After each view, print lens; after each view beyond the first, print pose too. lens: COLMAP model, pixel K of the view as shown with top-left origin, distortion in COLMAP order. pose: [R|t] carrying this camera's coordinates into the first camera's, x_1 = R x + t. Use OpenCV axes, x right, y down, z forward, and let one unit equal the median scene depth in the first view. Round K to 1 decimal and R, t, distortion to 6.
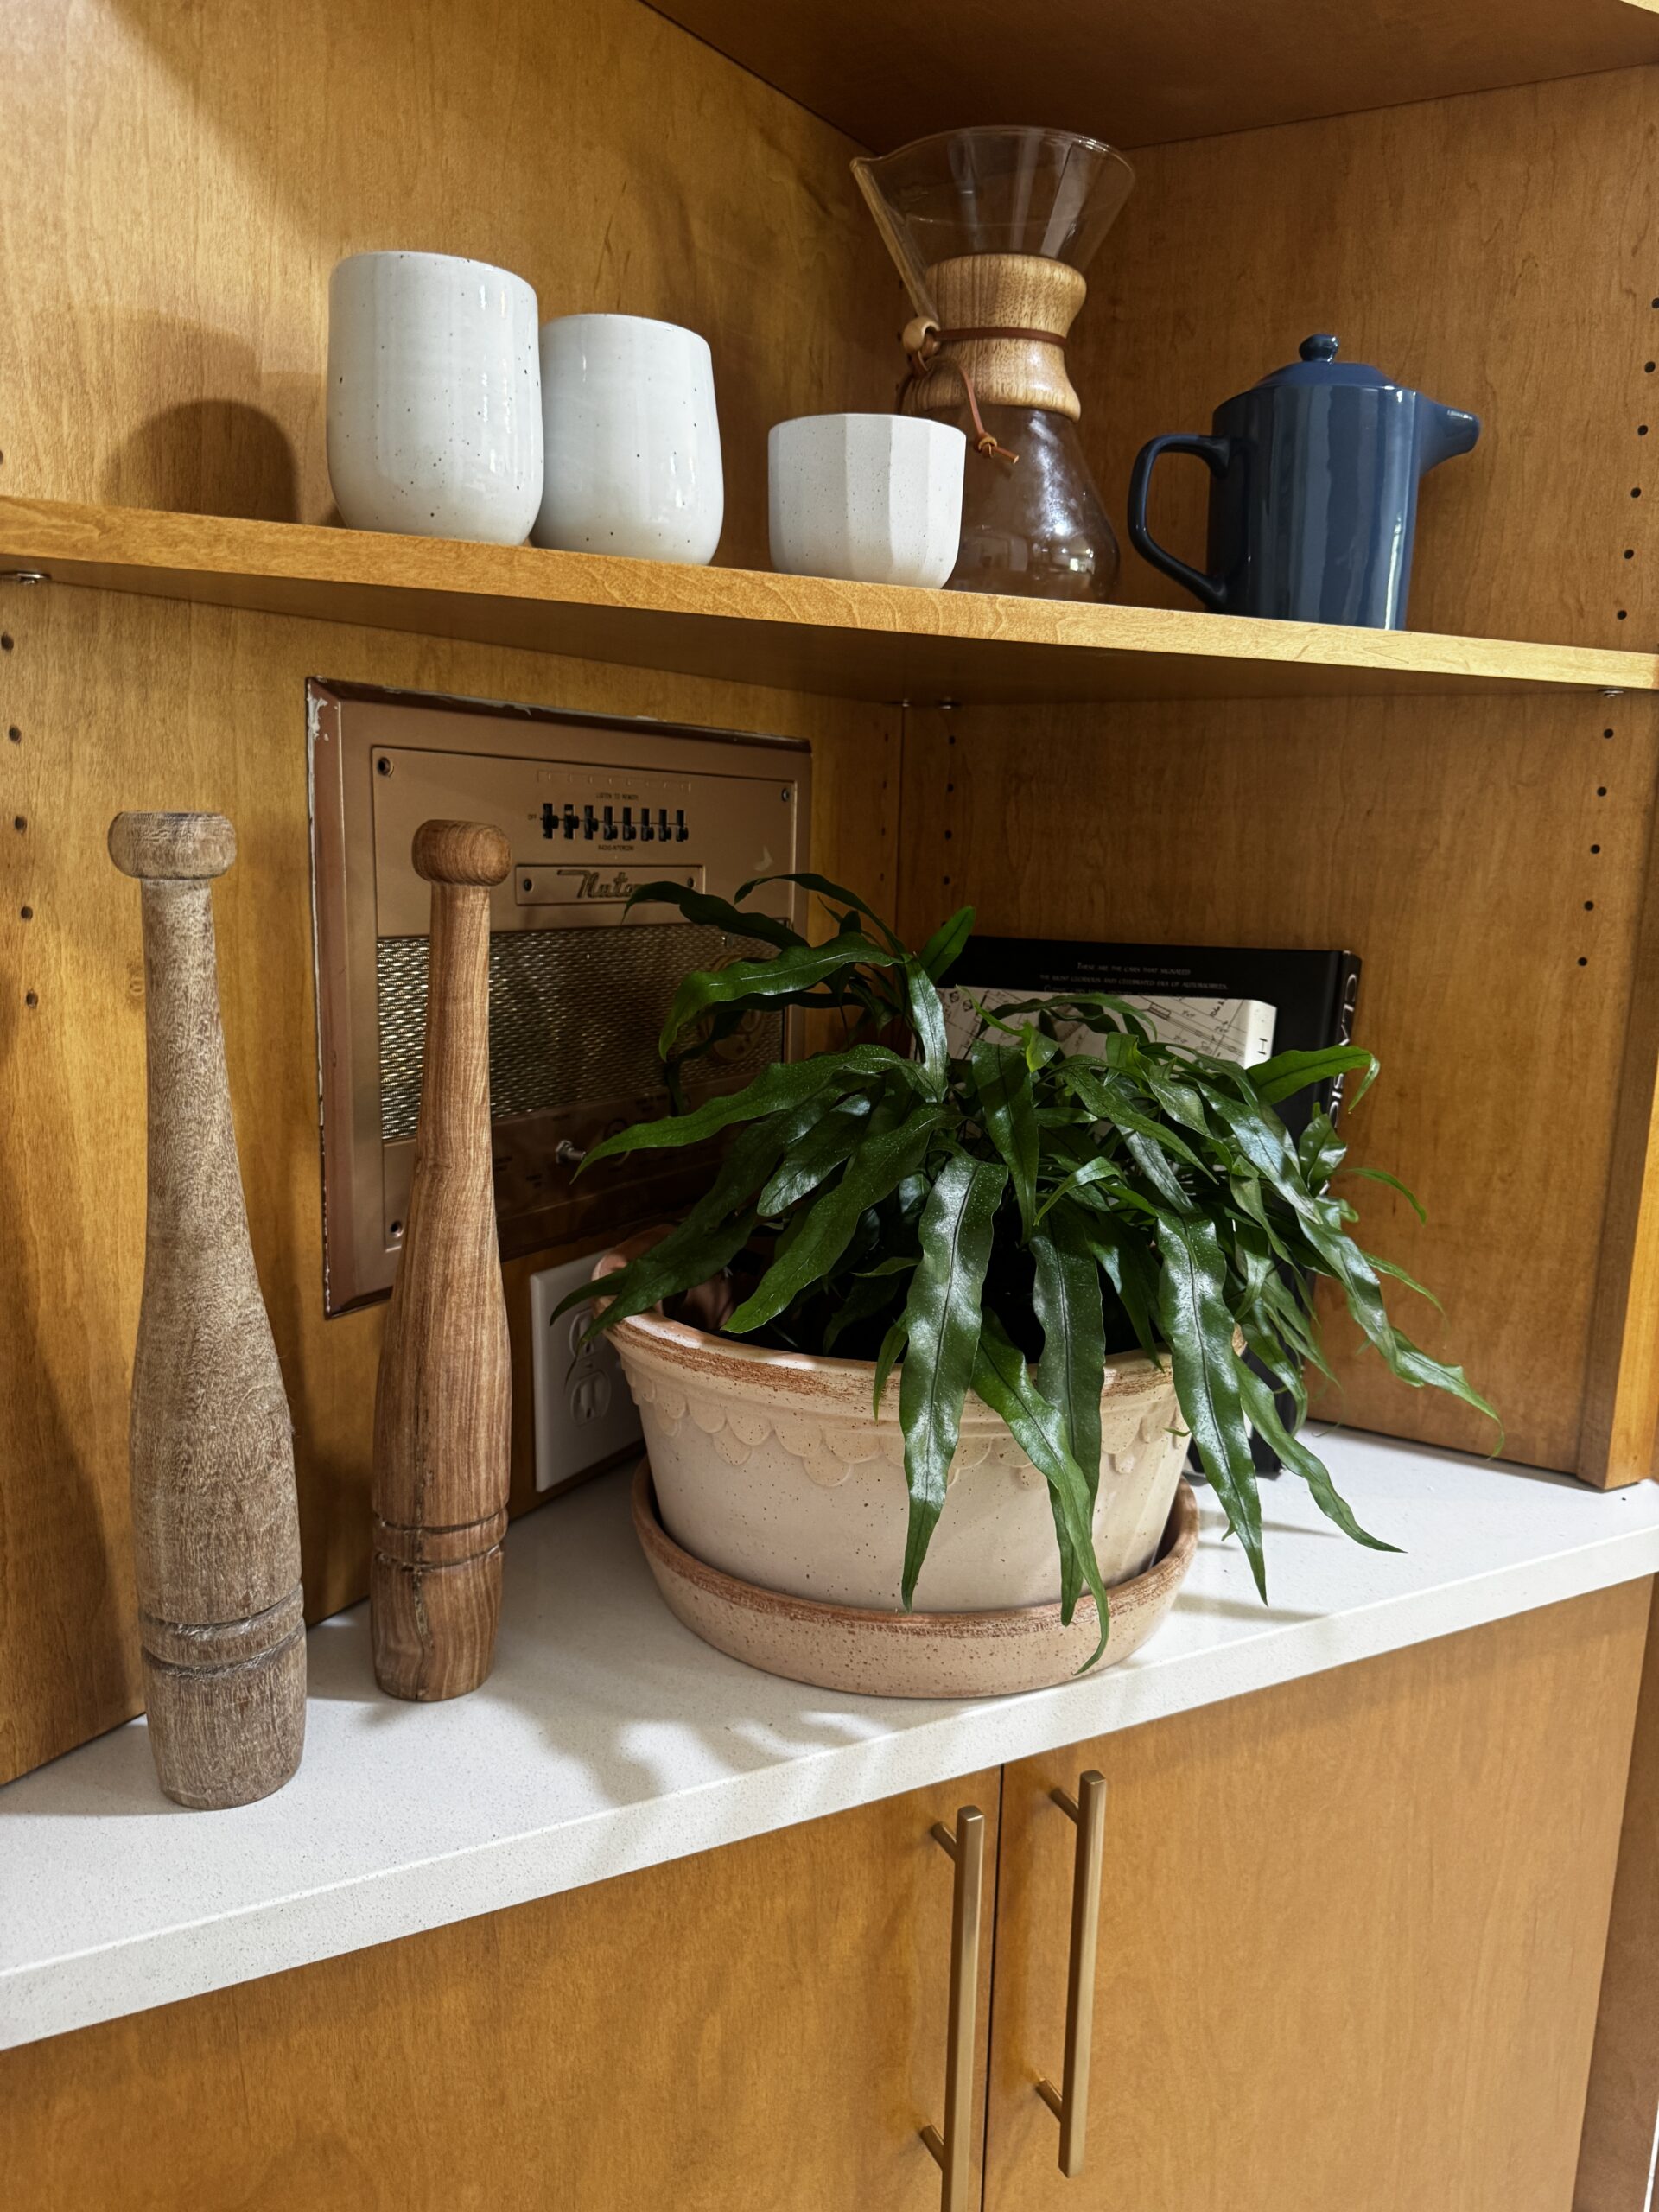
lens RADIAL K [[1568.1, 0, 826.4], [0, 1568.1, 1123.9], [0, 0, 1]] dist [0.007900, -0.013725]
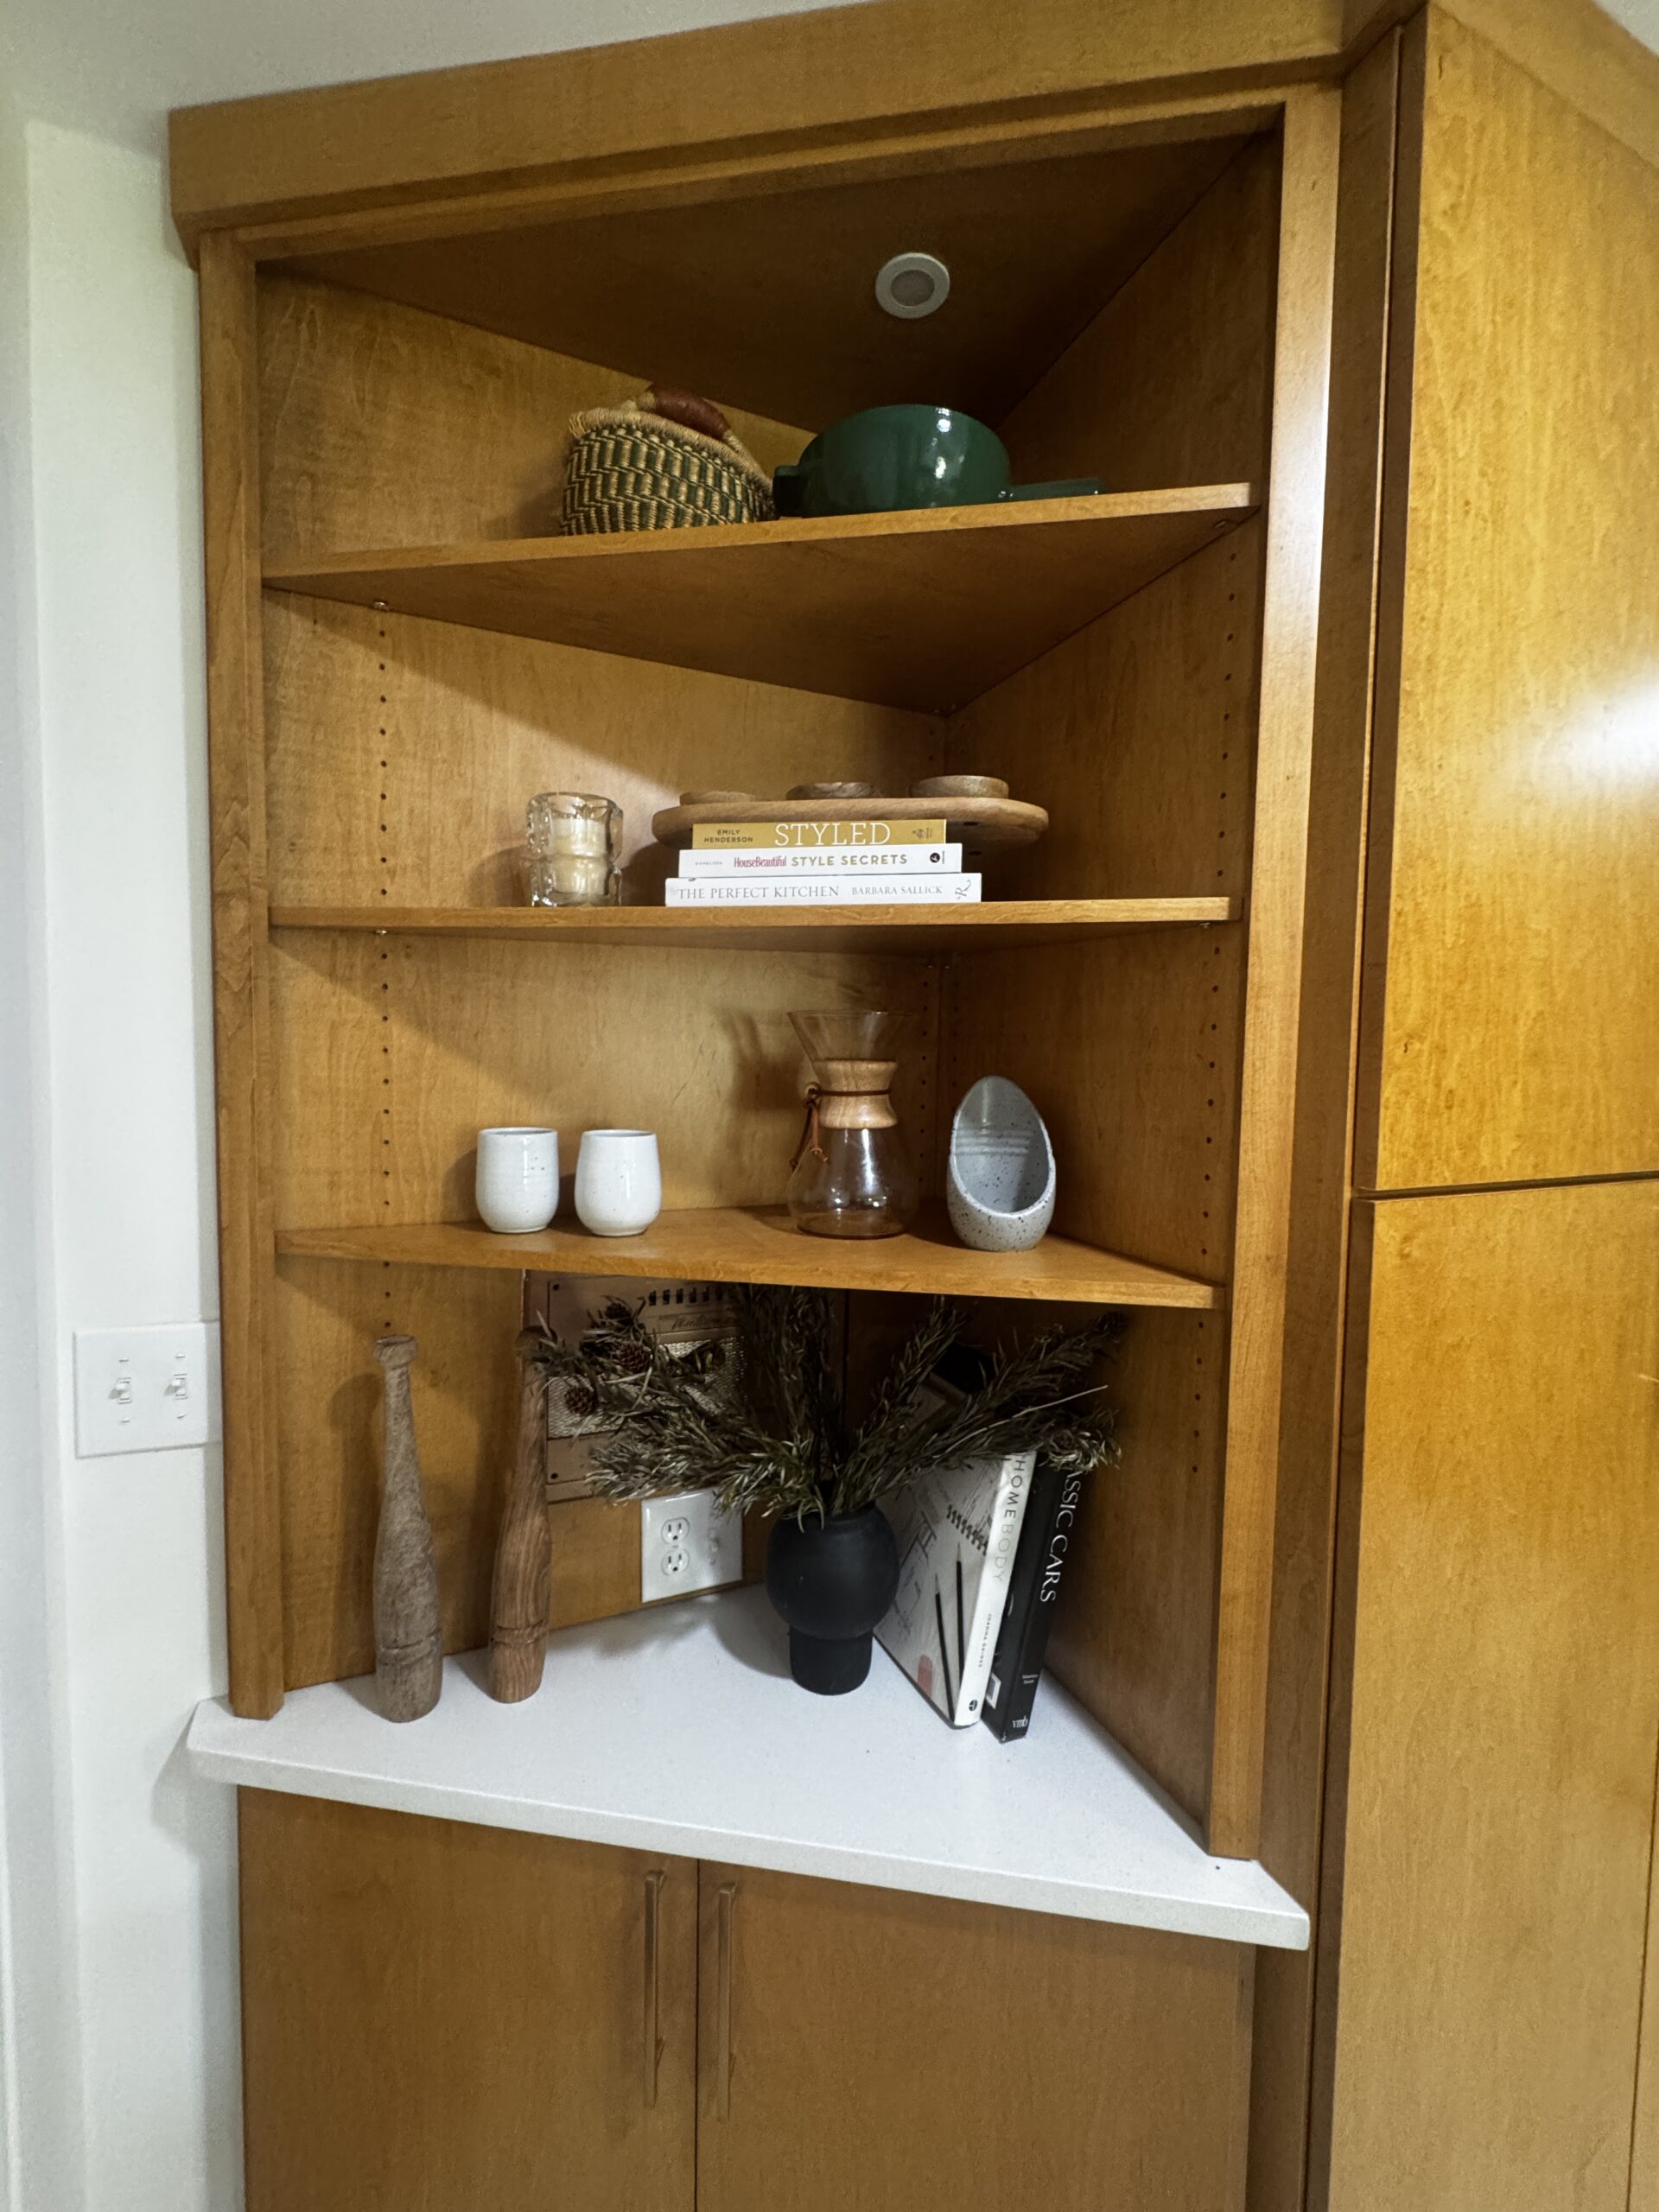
lens RADIAL K [[876.3, 0, 830.1], [0, 876.3, 1103.6], [0, 0, 1]] dist [-0.004503, 0.000519]
pose [[0.820406, 0.024428, -0.571259, 0.848194], [-0.109730, 0.987243, -0.115372, -0.400896], [0.561153, 0.157336, 0.812621, 0.079657]]
